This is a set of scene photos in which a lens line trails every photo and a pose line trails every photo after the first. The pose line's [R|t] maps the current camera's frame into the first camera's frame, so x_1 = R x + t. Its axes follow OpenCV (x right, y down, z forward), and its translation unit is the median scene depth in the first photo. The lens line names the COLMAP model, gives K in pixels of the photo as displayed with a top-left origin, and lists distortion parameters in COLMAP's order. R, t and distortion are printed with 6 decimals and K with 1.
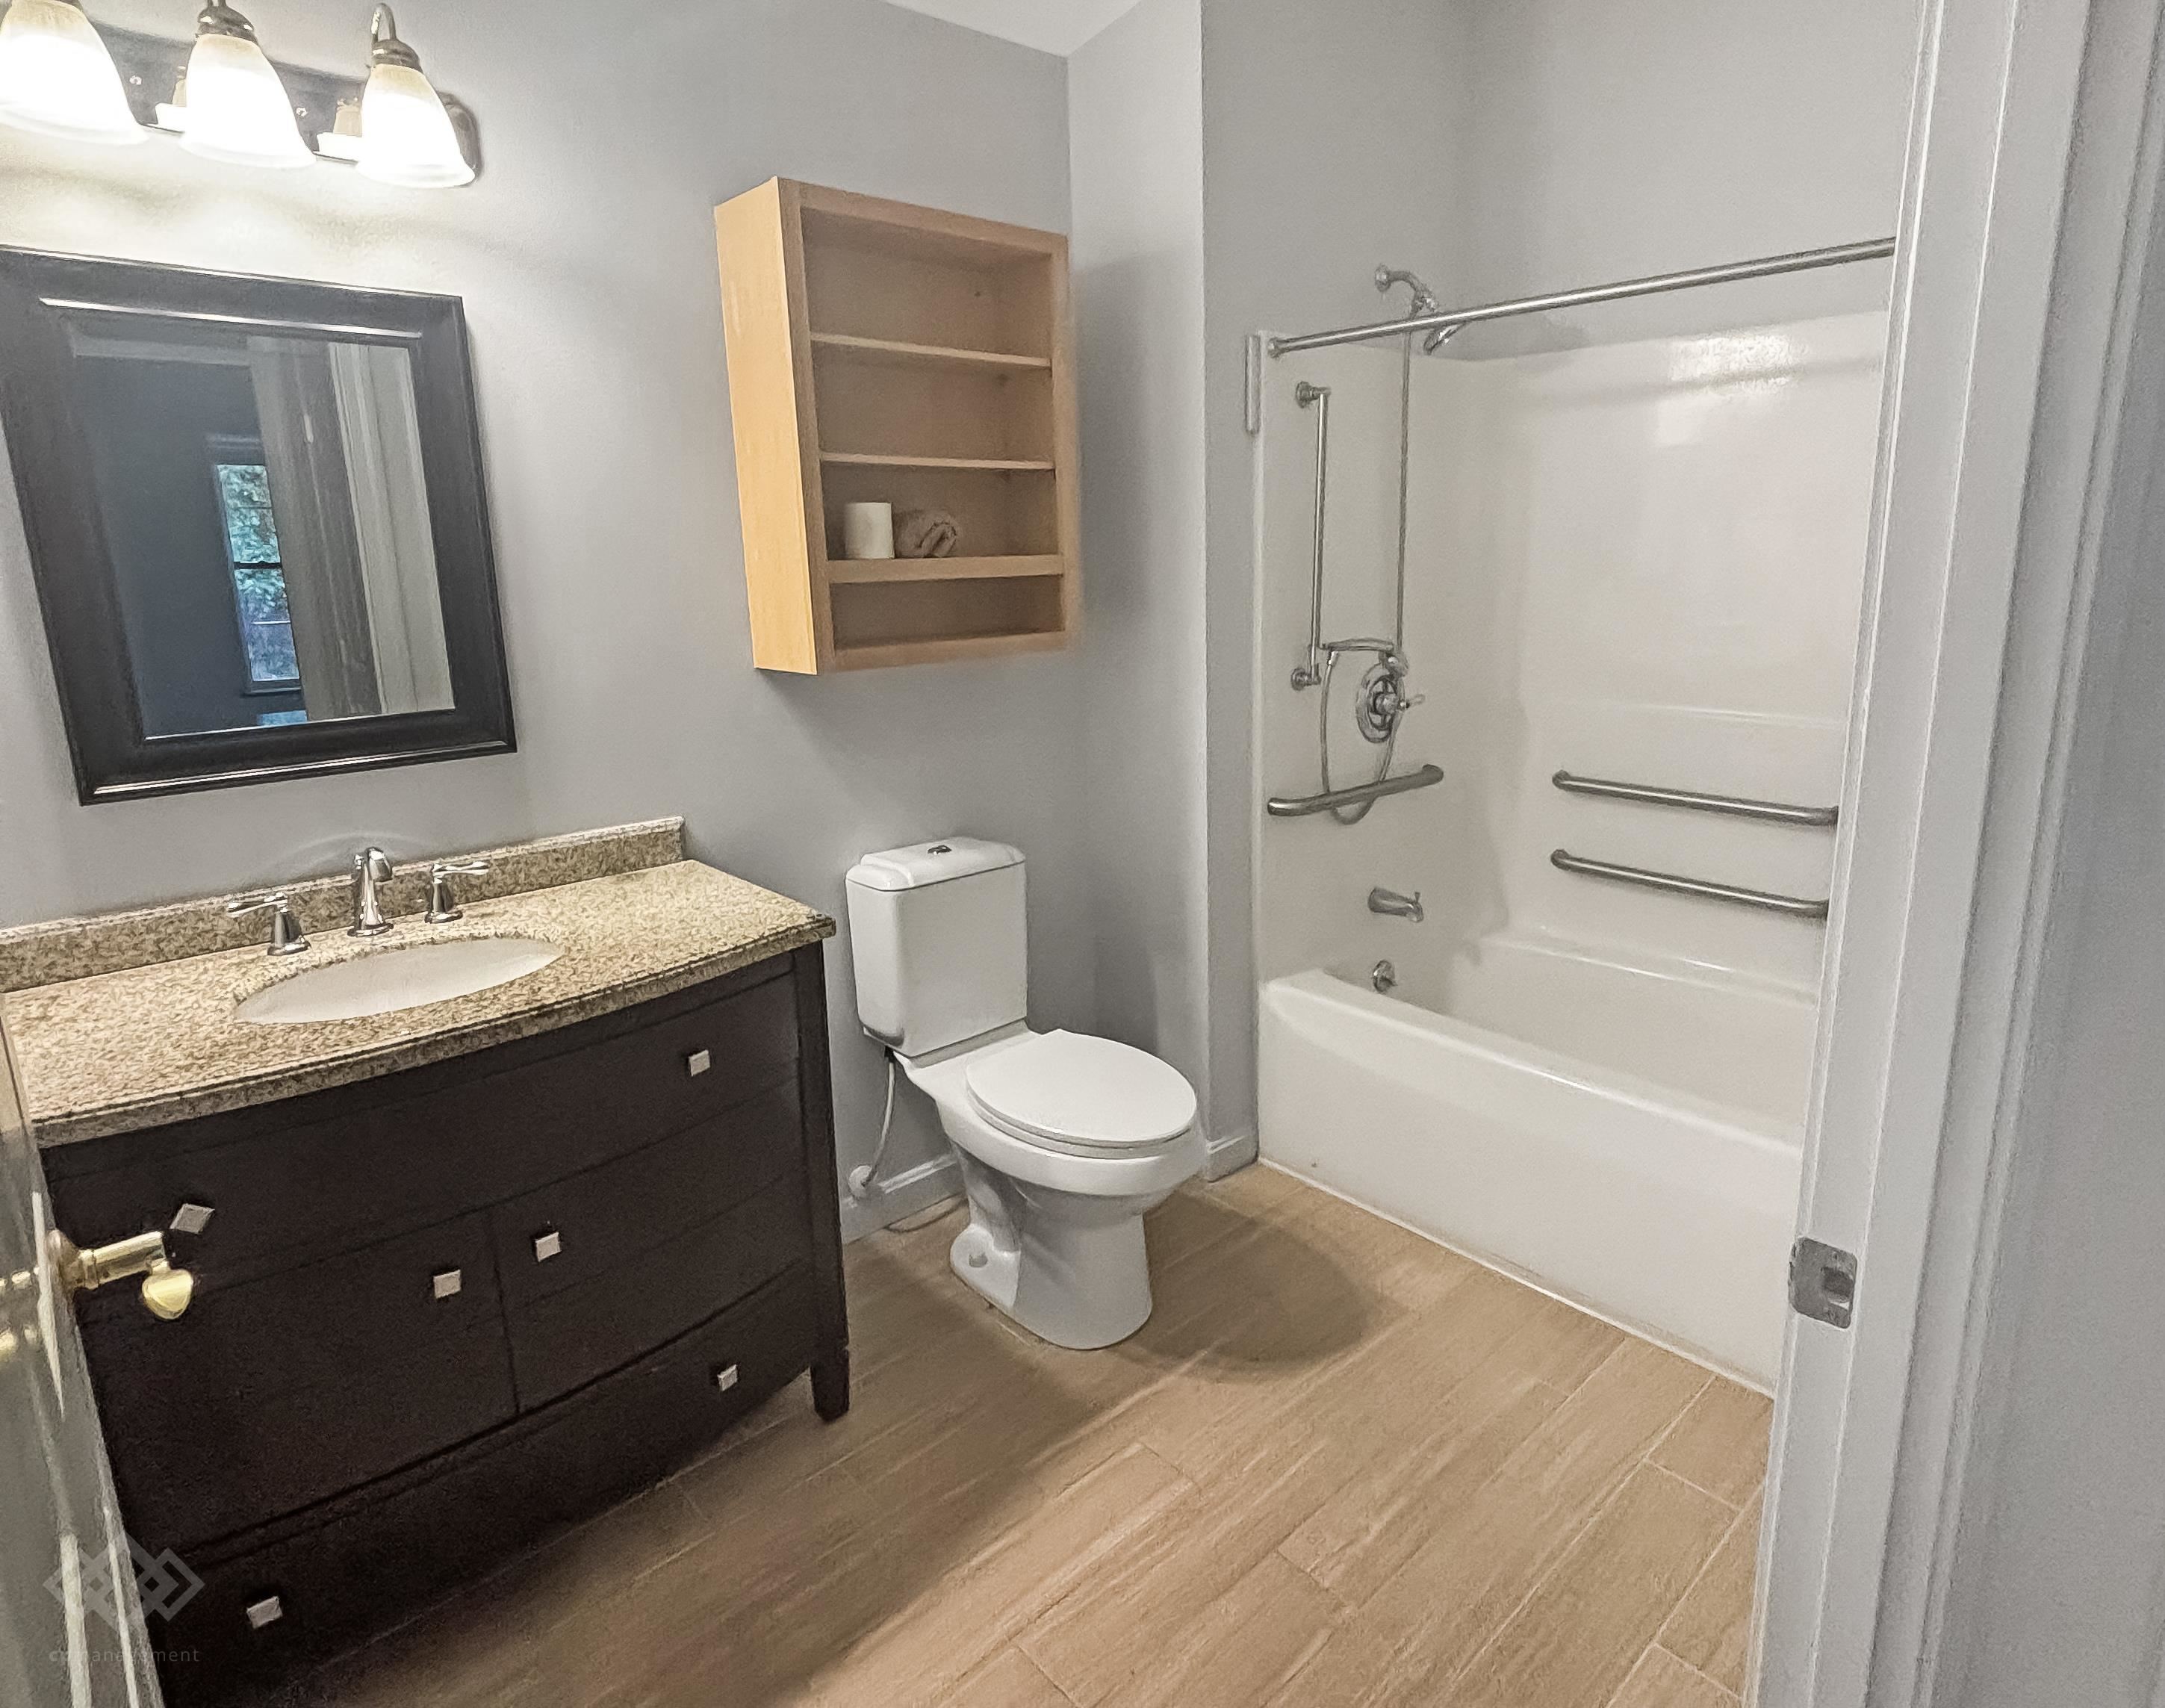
lens RADIAL K [[1211.3, 0, 1125.3], [0, 1211.3, 802.5], [0, 0, 1]] dist [0.040084, -0.003044]
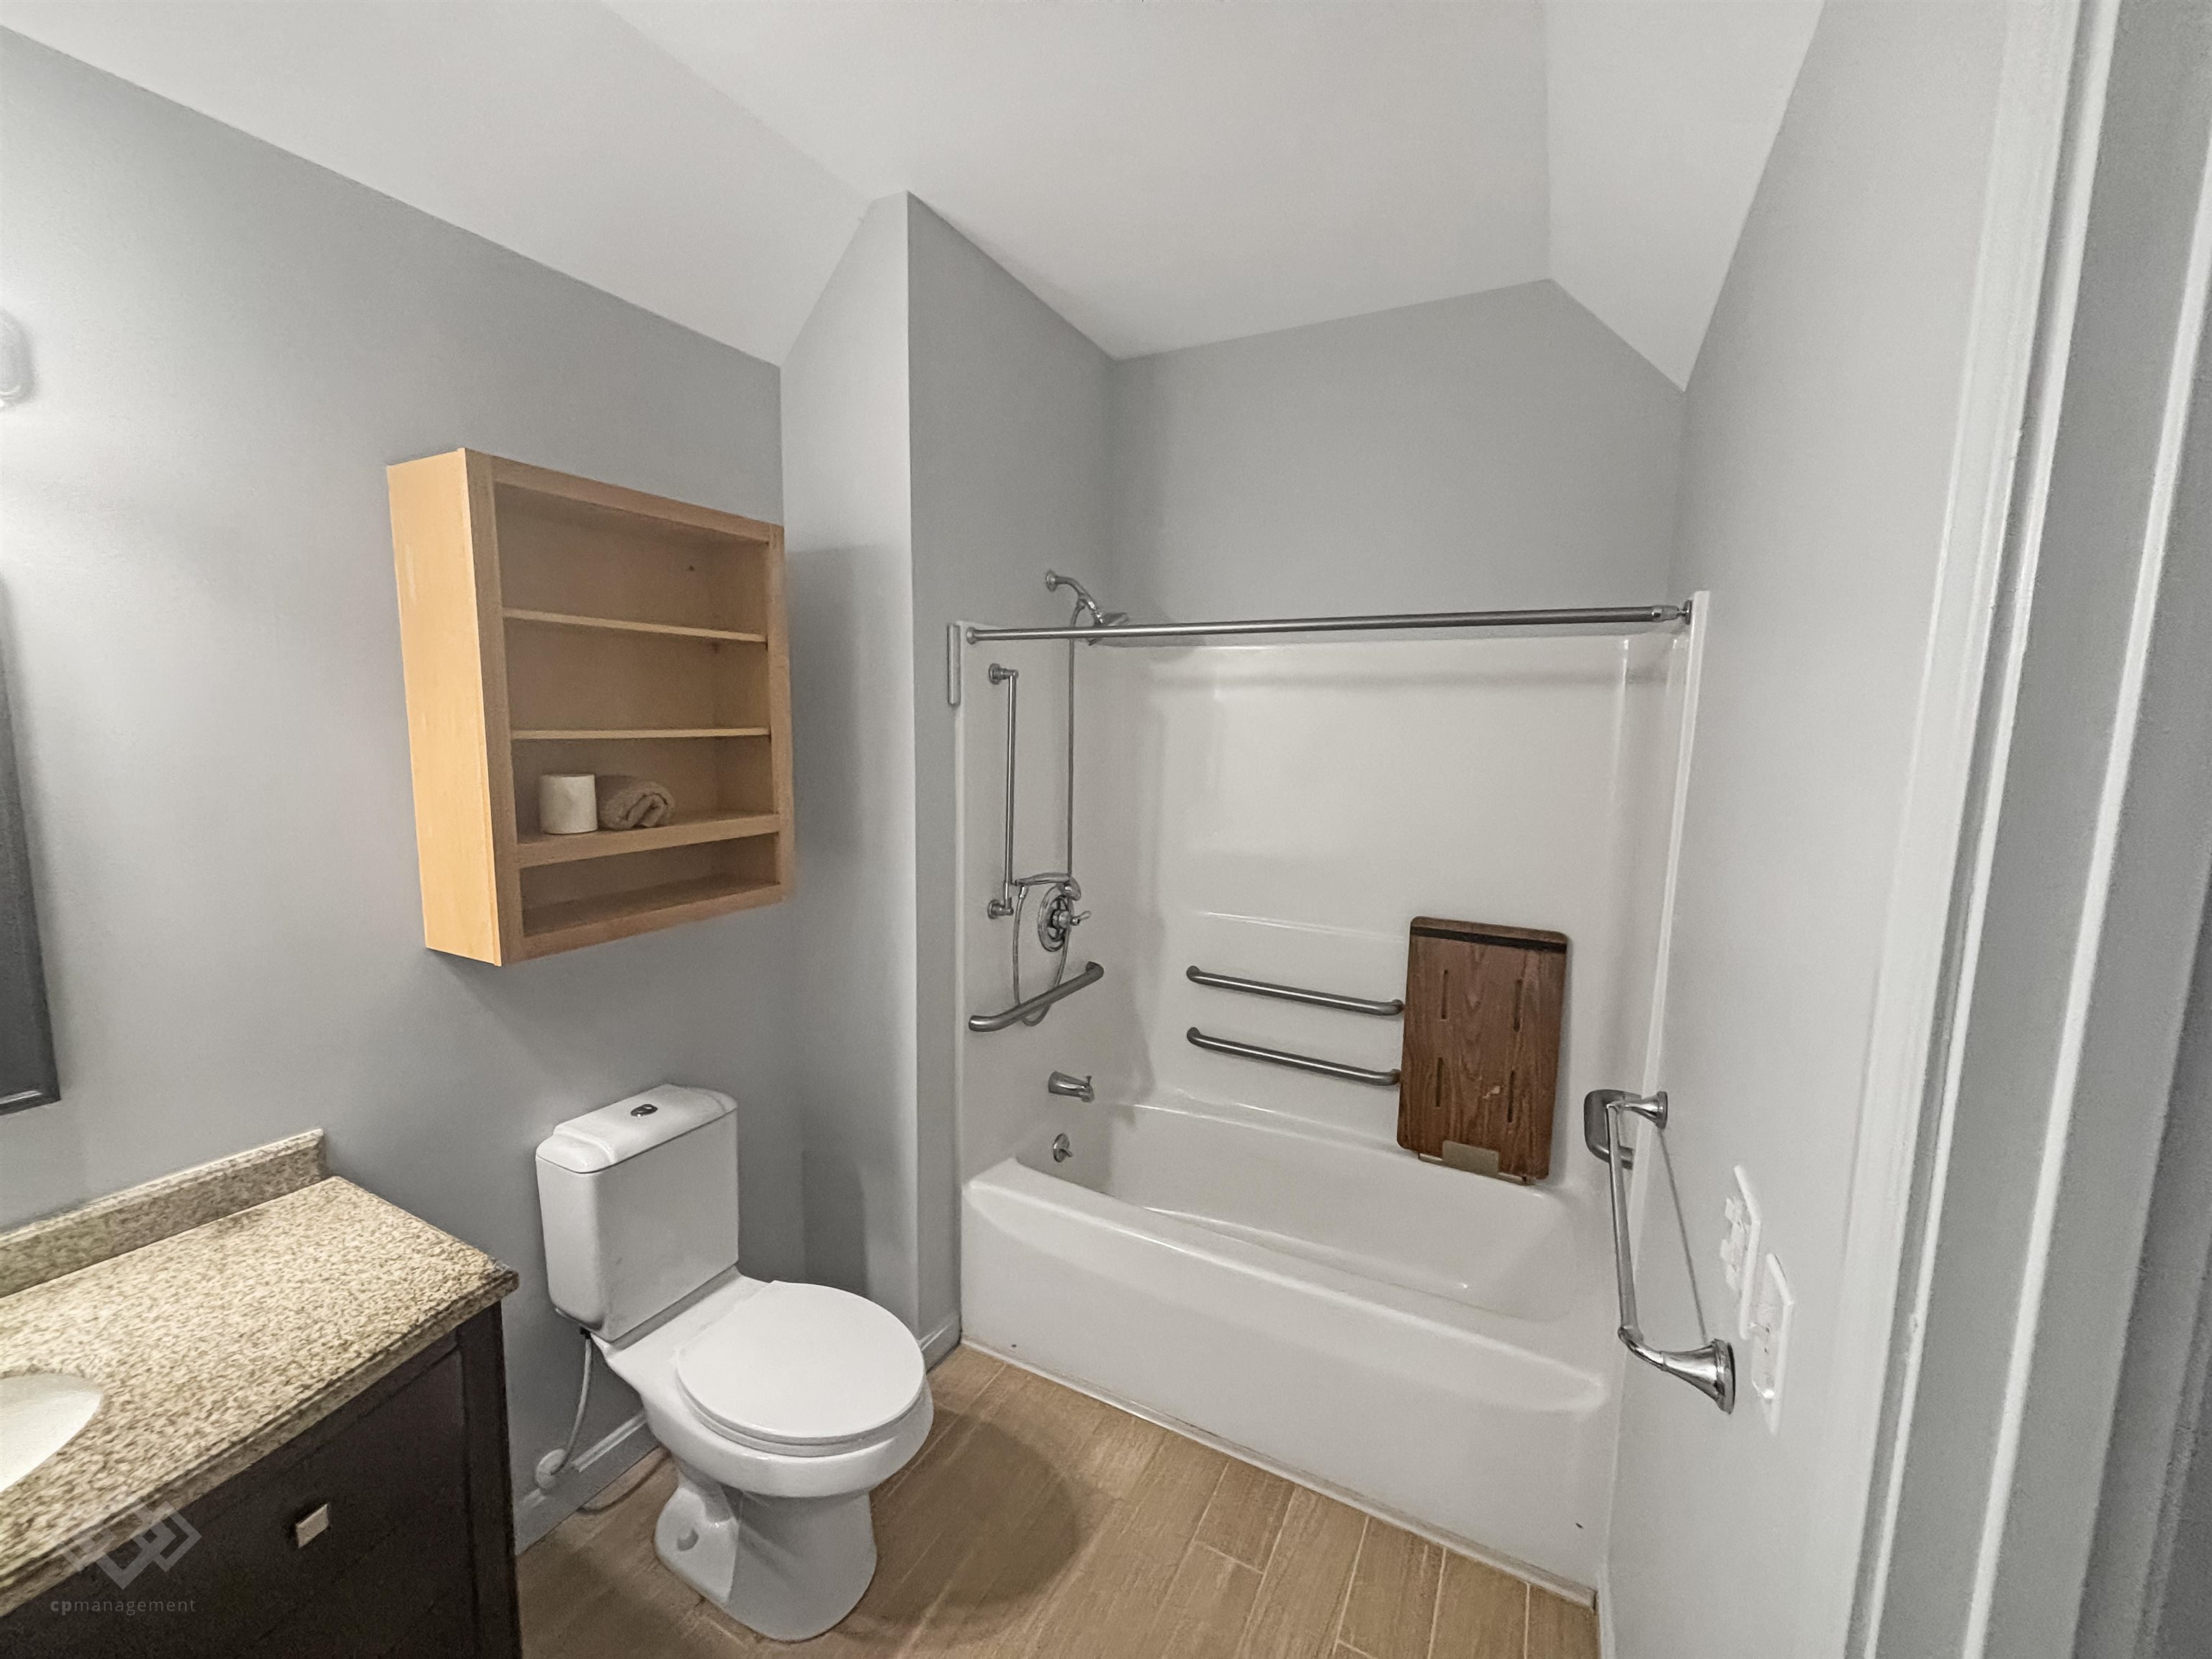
lens RADIAL K [[890.9, 0, 1101.3], [0, 890.9, 827.5], [0, 0, 1]] dist [0.002491, 0.000216]
pose [[0.945999, -0.004909, 0.324134, -0.037350], [0.030959, 0.996683, -0.075261, -0.126485], [-0.322689, 0.081232, 0.943013, 0.181041]]
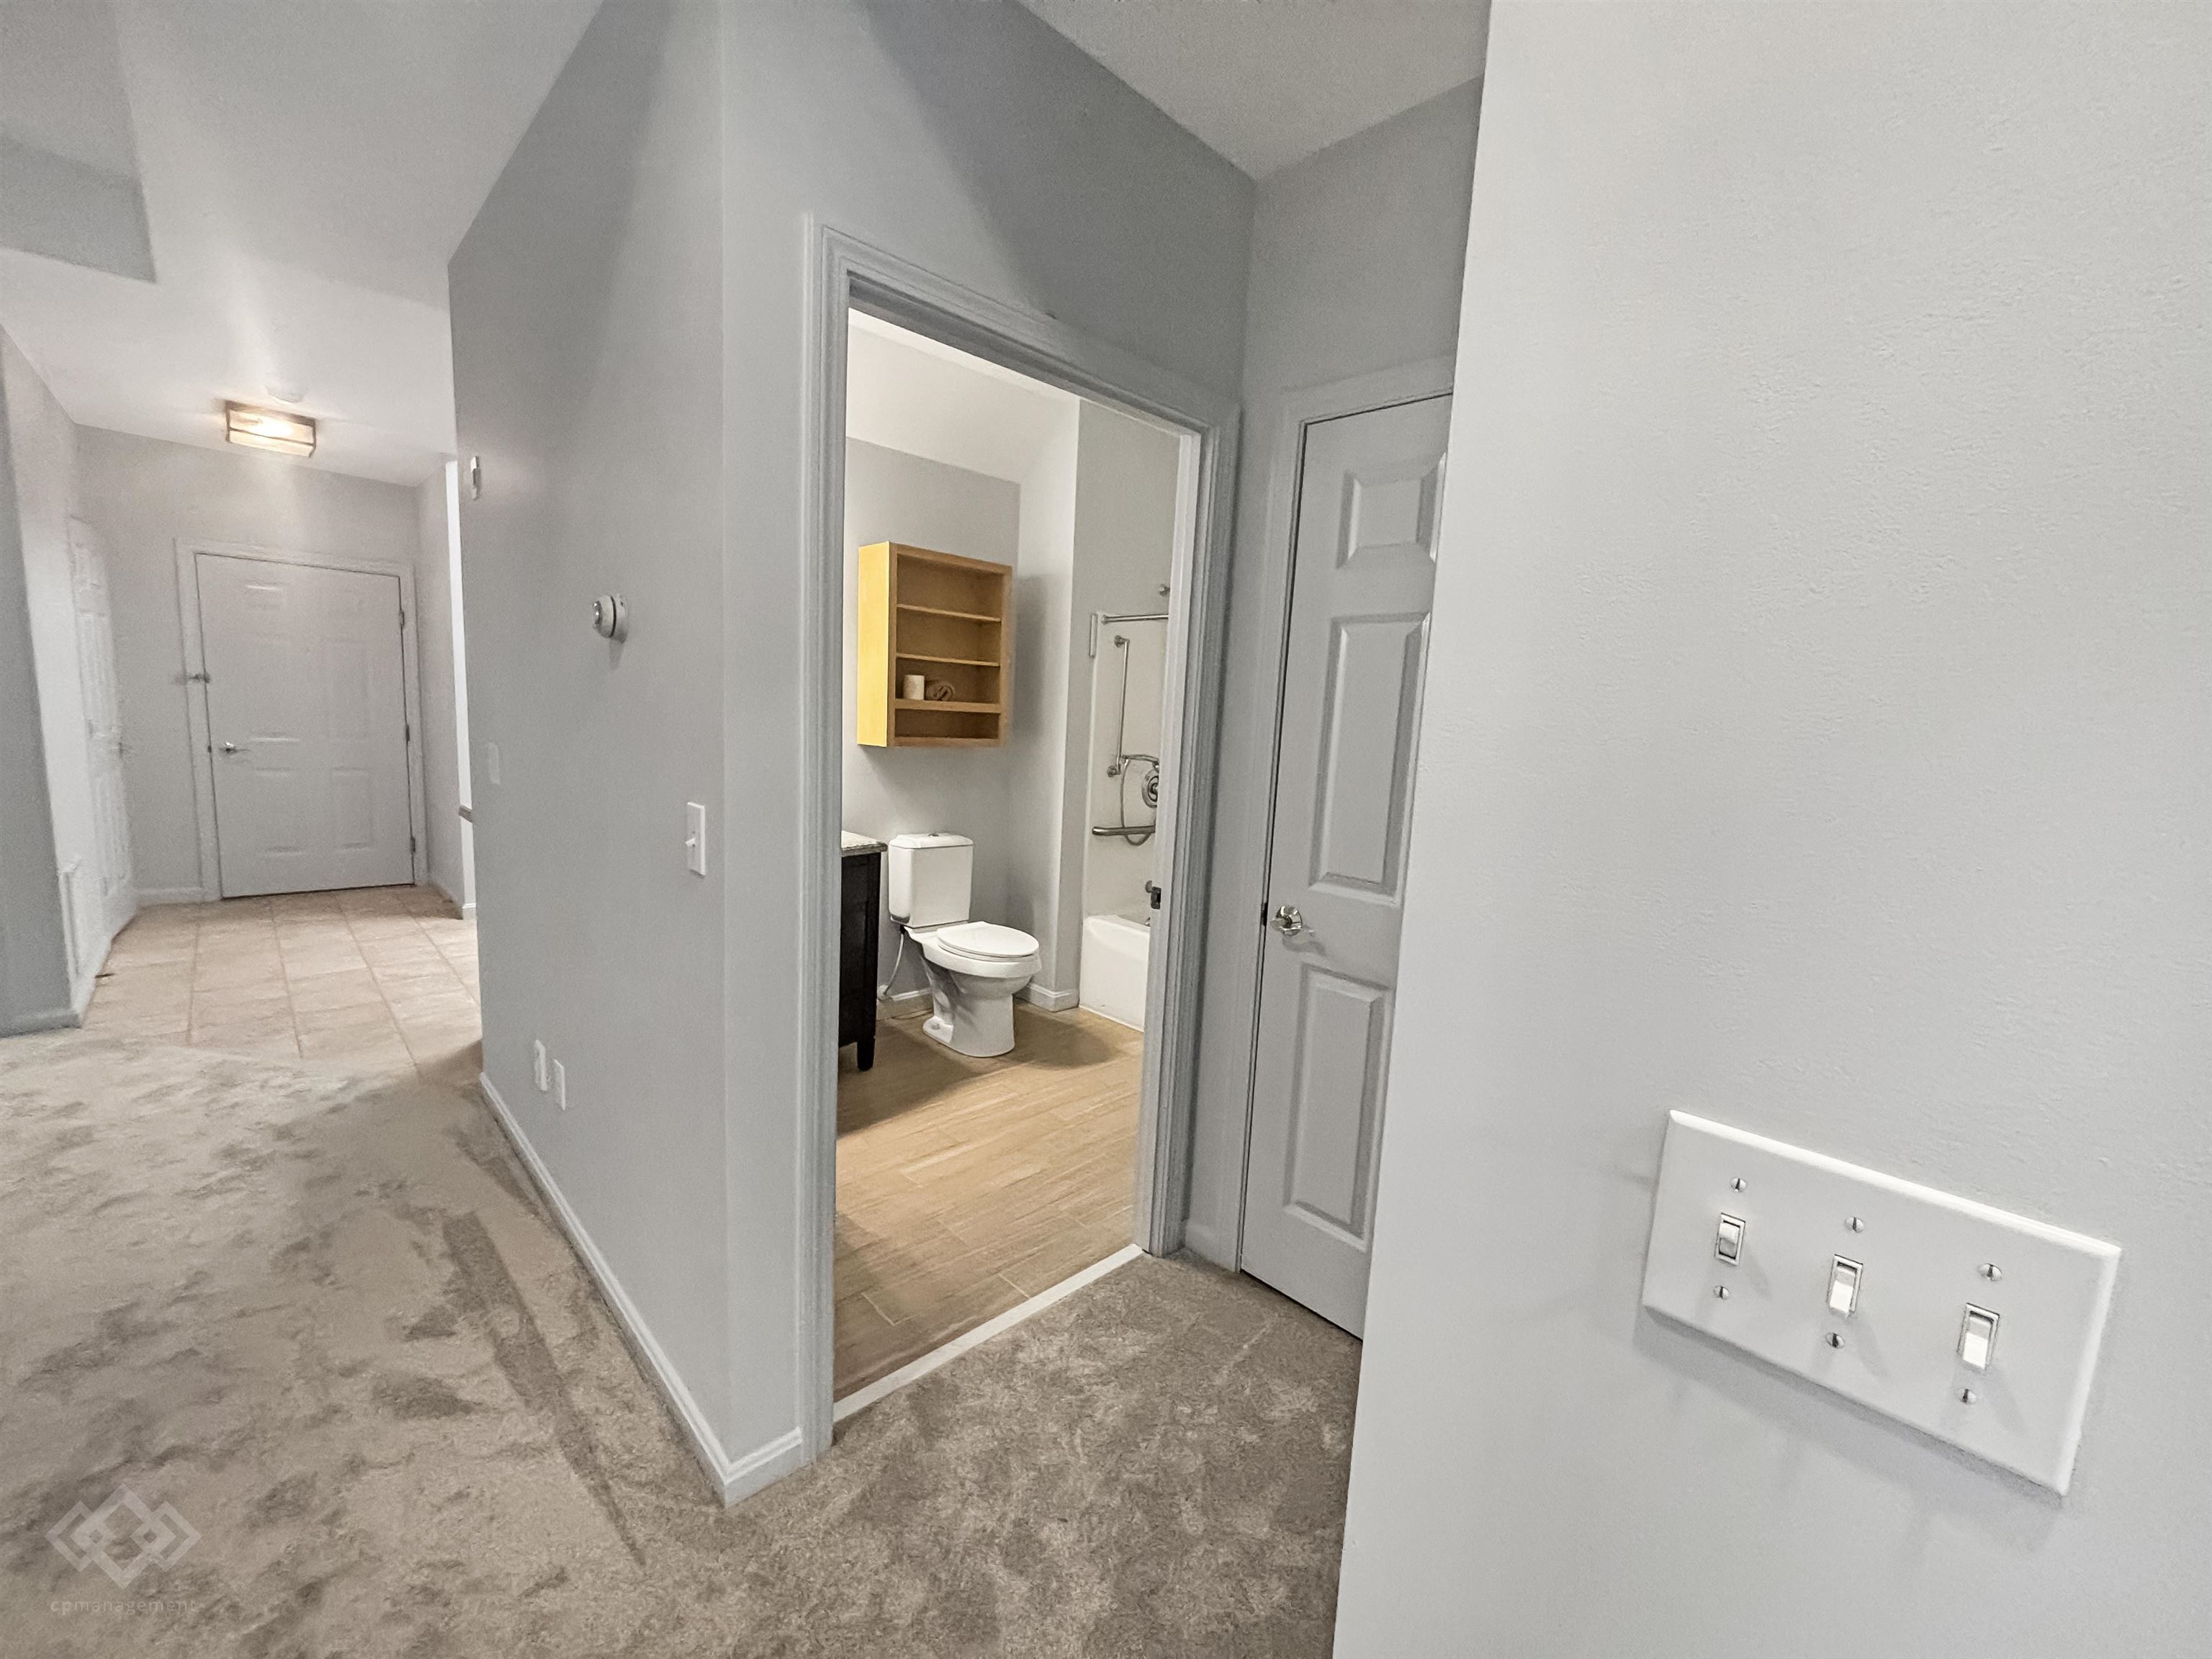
lens RADIAL K [[890.9, 0, 1090.8], [0, 890.9, 832.5], [0, 0, 1]] dist [0.002491, 0.000216]
pose [[0.997422, 0.071092, 0.009718, 0.111503], [-0.070087, 0.994305, -0.080277, 0.144302], [-0.015370, 0.079389, 0.996725, -0.591209]]
